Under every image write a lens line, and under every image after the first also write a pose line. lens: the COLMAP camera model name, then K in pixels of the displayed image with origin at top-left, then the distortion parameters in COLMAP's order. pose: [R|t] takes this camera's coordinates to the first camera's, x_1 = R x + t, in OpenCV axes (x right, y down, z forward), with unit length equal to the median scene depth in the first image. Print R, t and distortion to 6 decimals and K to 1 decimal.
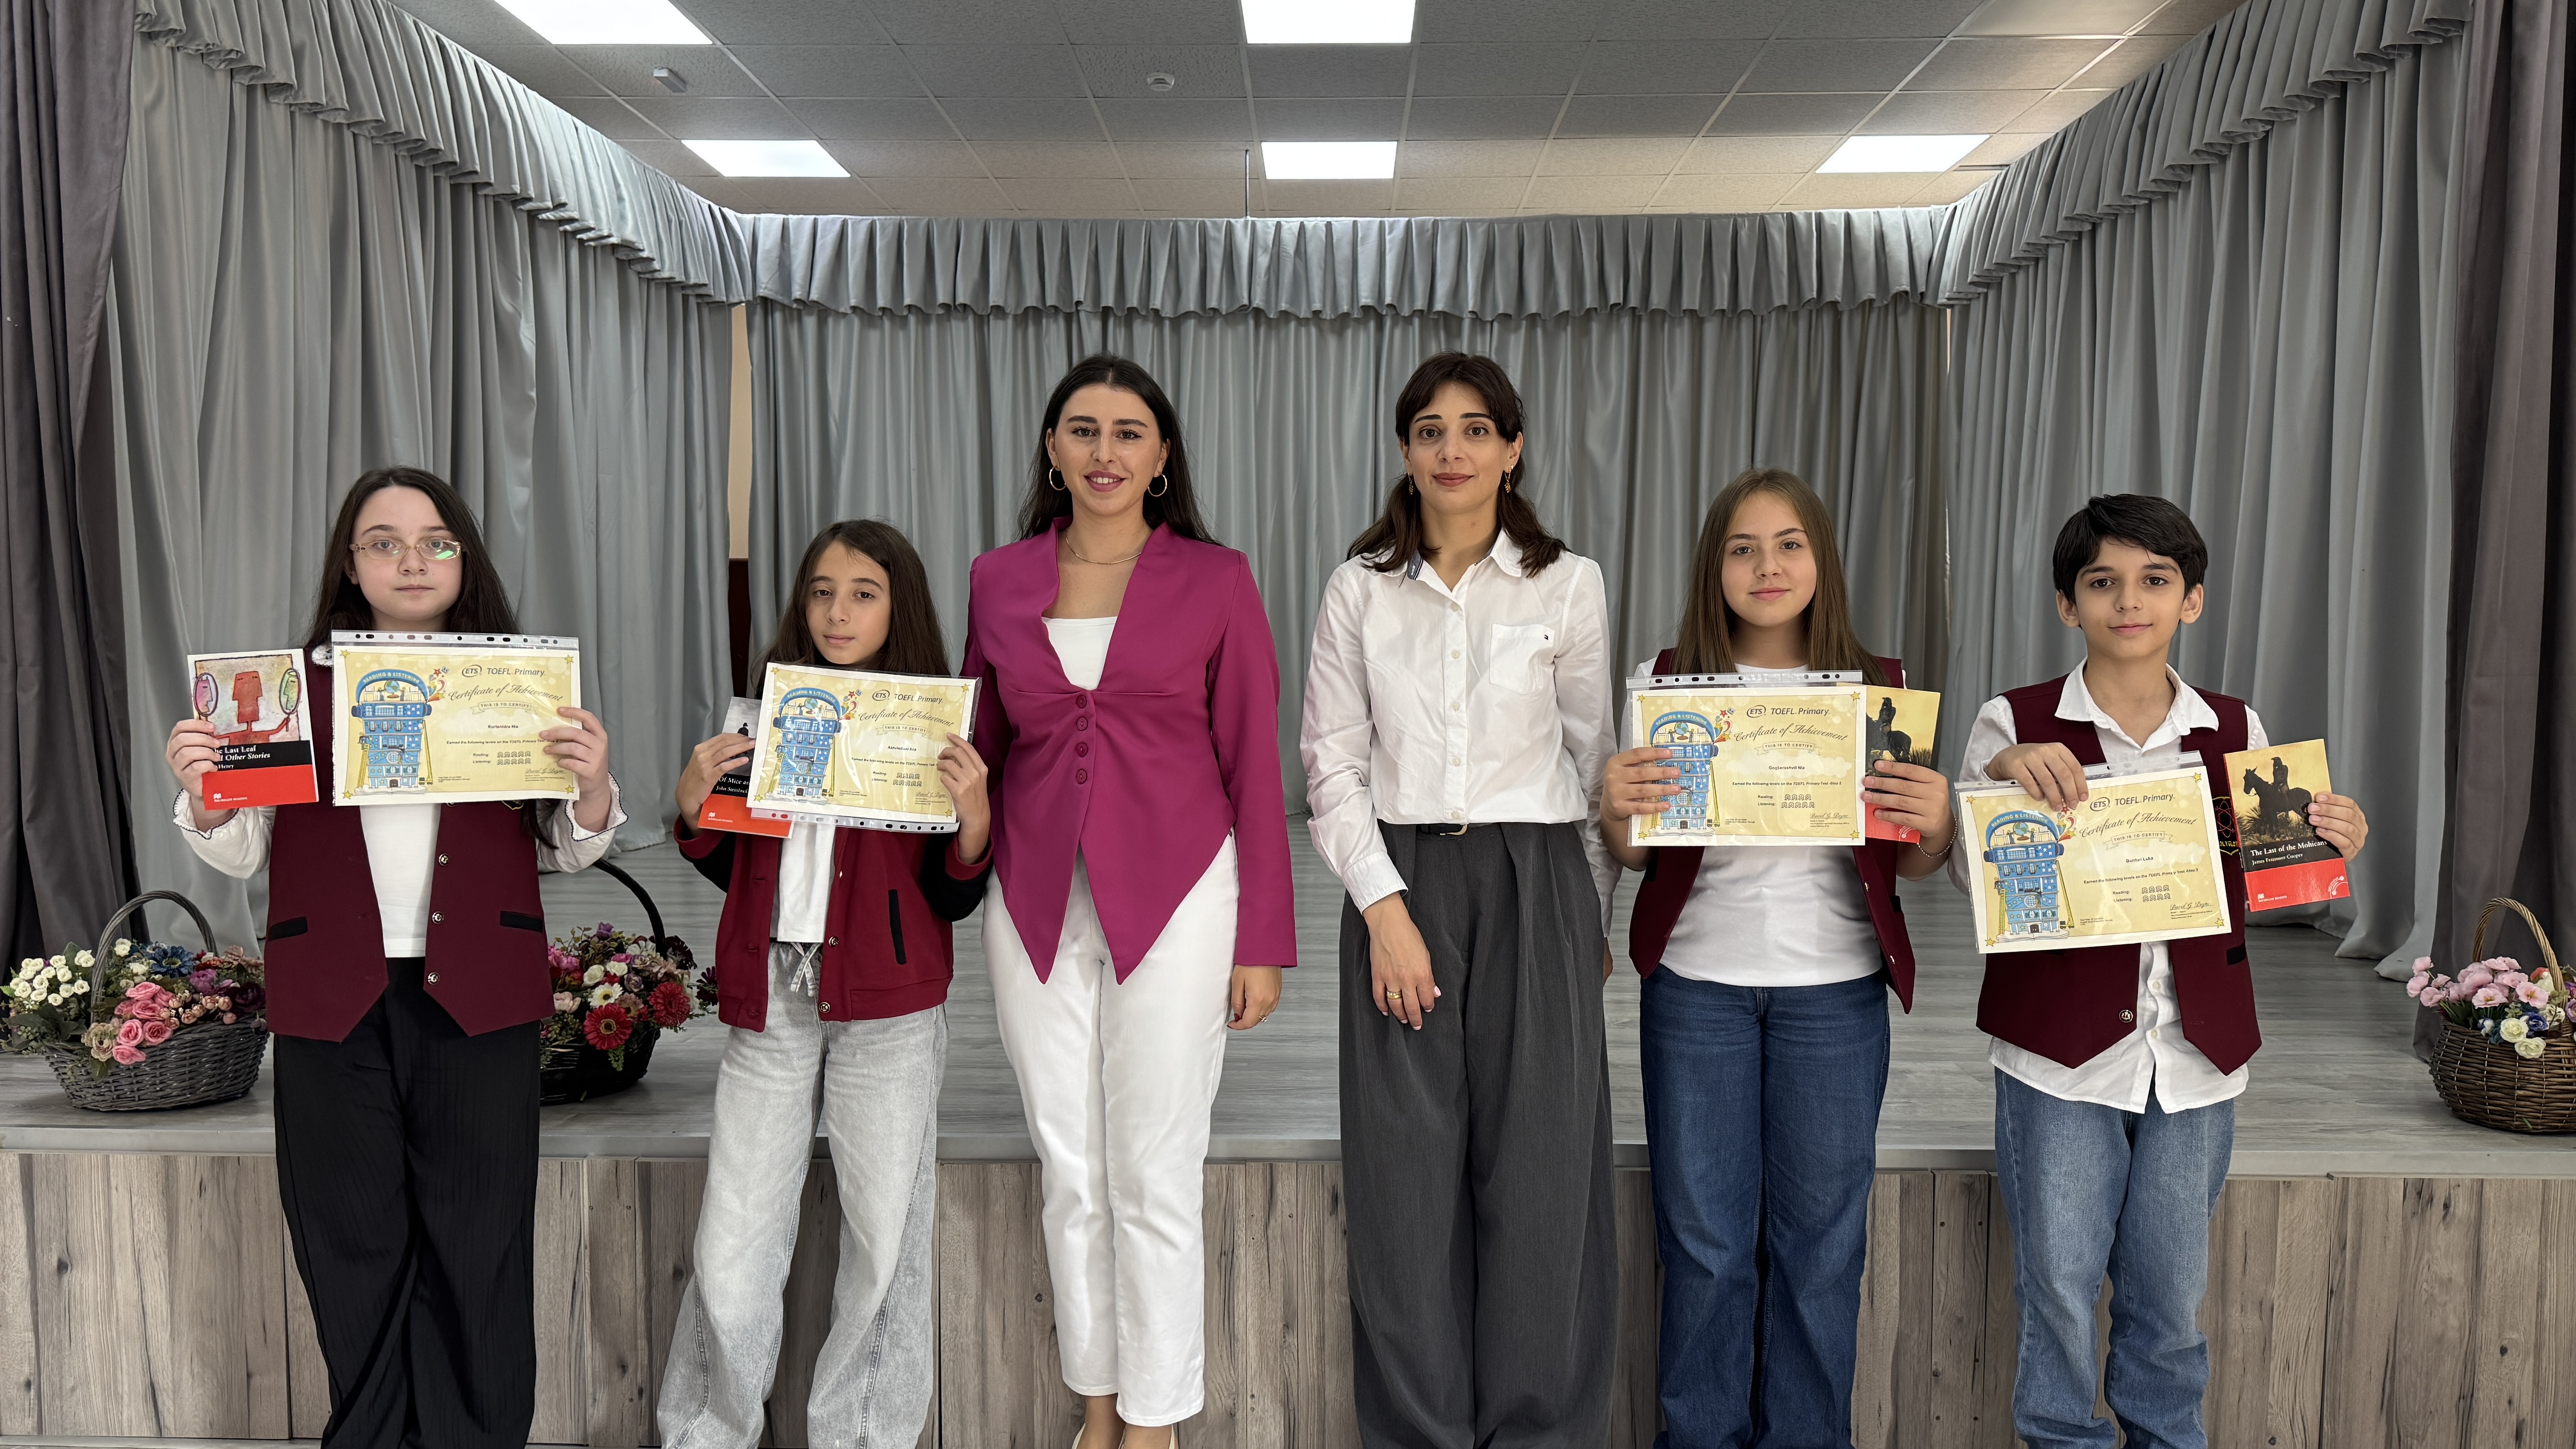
lens RADIAL K [[1762.5, 0, 1296.5], [0, 1762.5, 734.4], [0, 0, 1]] dist [0.021419, -0.032664]
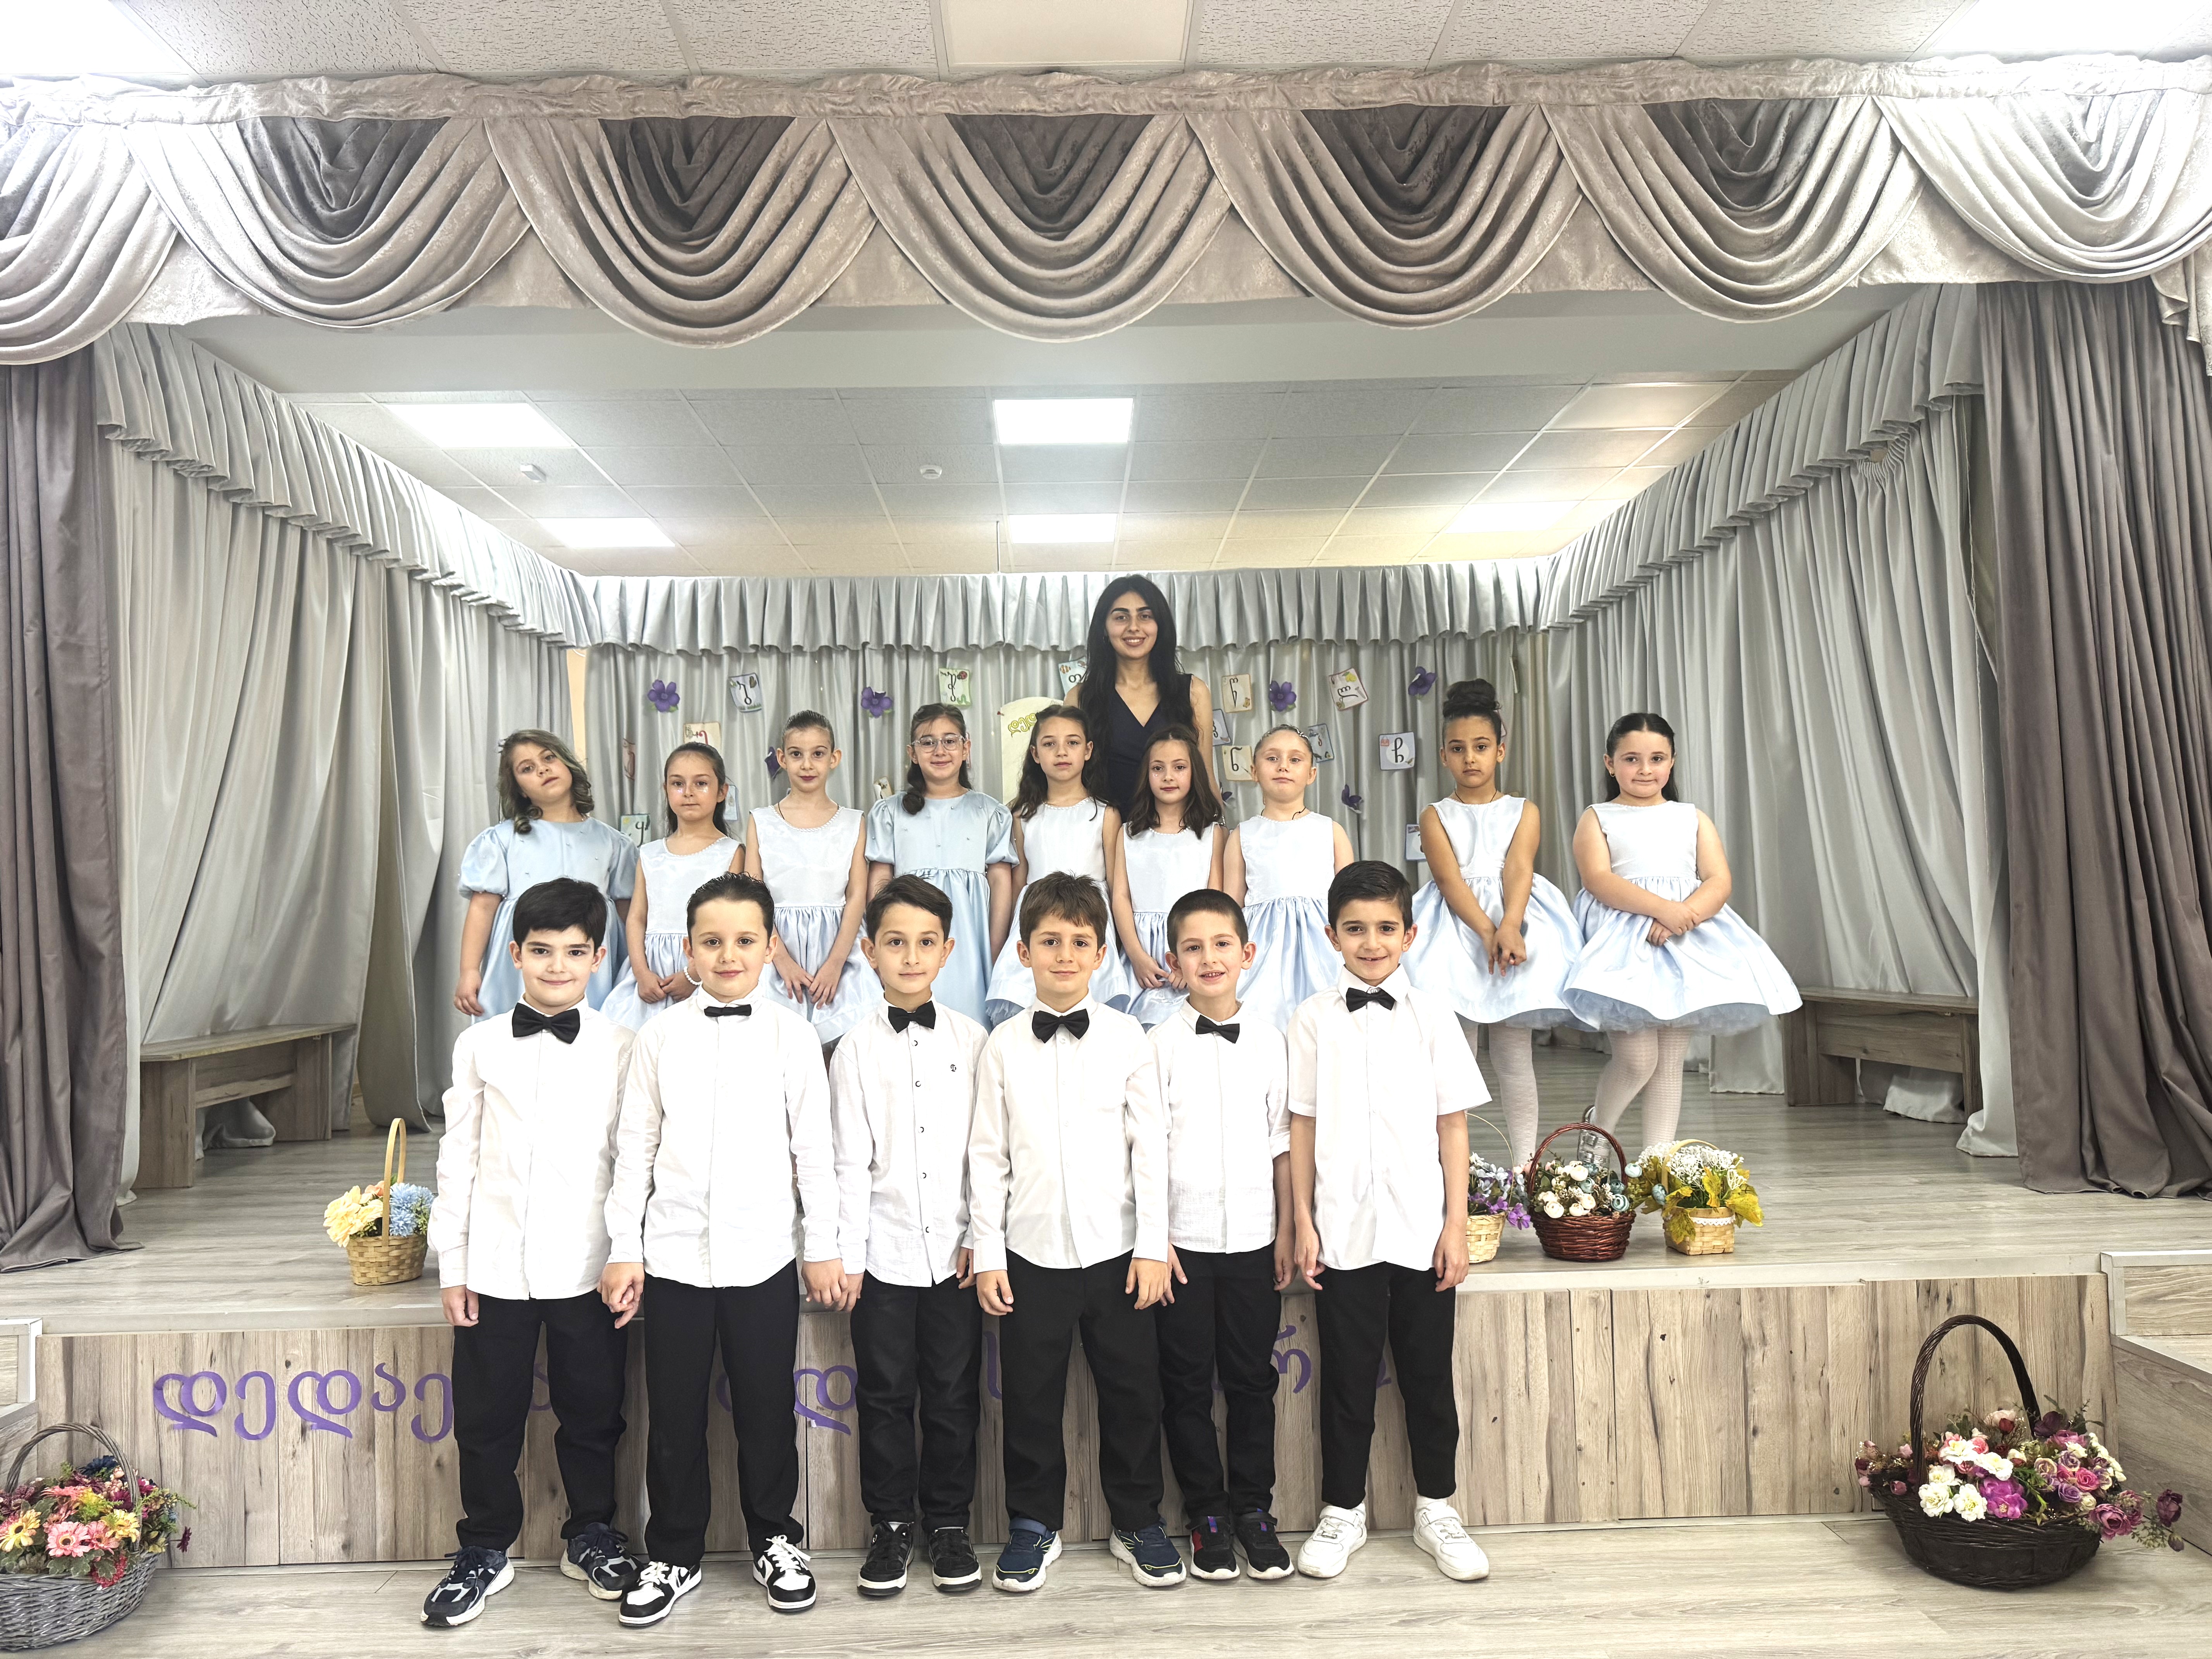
lens RADIAL K [[1516.4, 0, 1104.4], [0, 1516.4, 853.2], [0, 0, 1]] dist [0.022849, -0.033435]
pose [[0.998392, -0.024890, 0.050929, -0.013497], [0.029608, 0.995124, -0.094085, 0.007847], [-0.048339, 0.095441, 0.994261, -0.054786]]
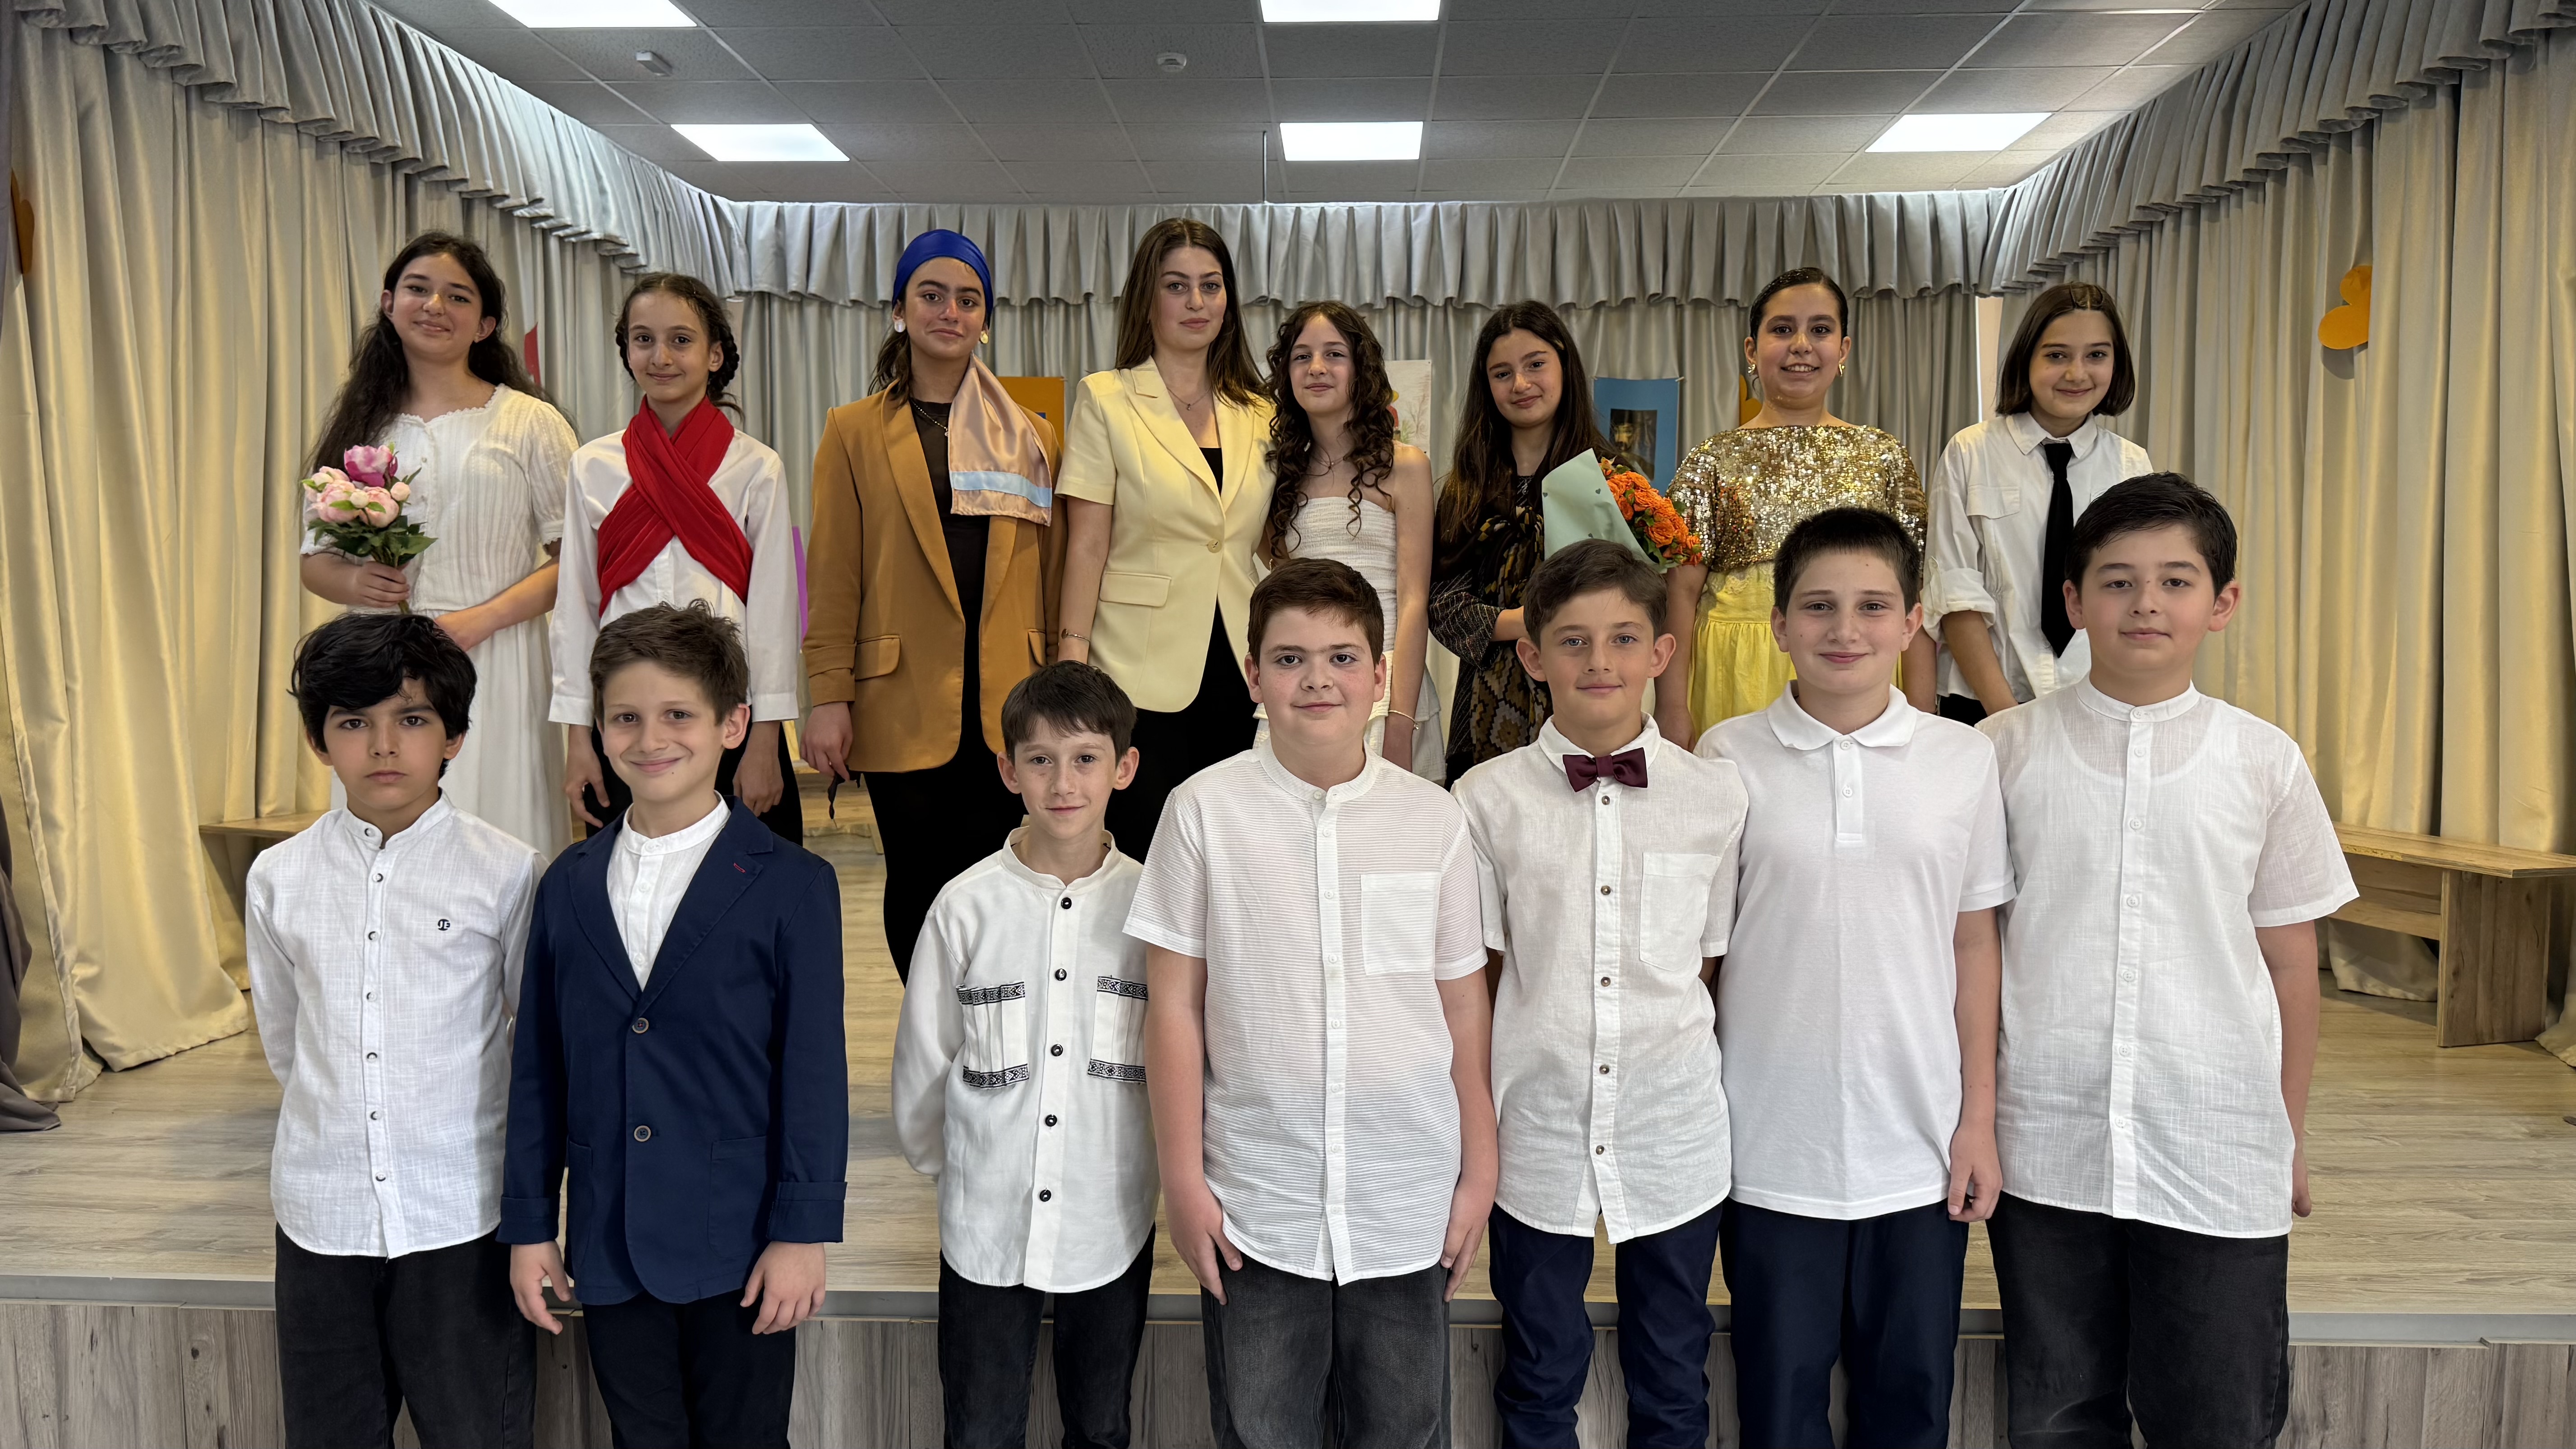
lens RADIAL K [[1762.5, 0, 1298.9], [0, 1762.5, 735.6], [0, 0, 1]] dist [0.021419, -0.032664]
pose [[0.999921, -0.000784, -0.012532, 0.002106], [0.001048, 0.999777, 0.021068, -0.027757], [0.012513, -0.021080, 0.999699, 0.046613]]
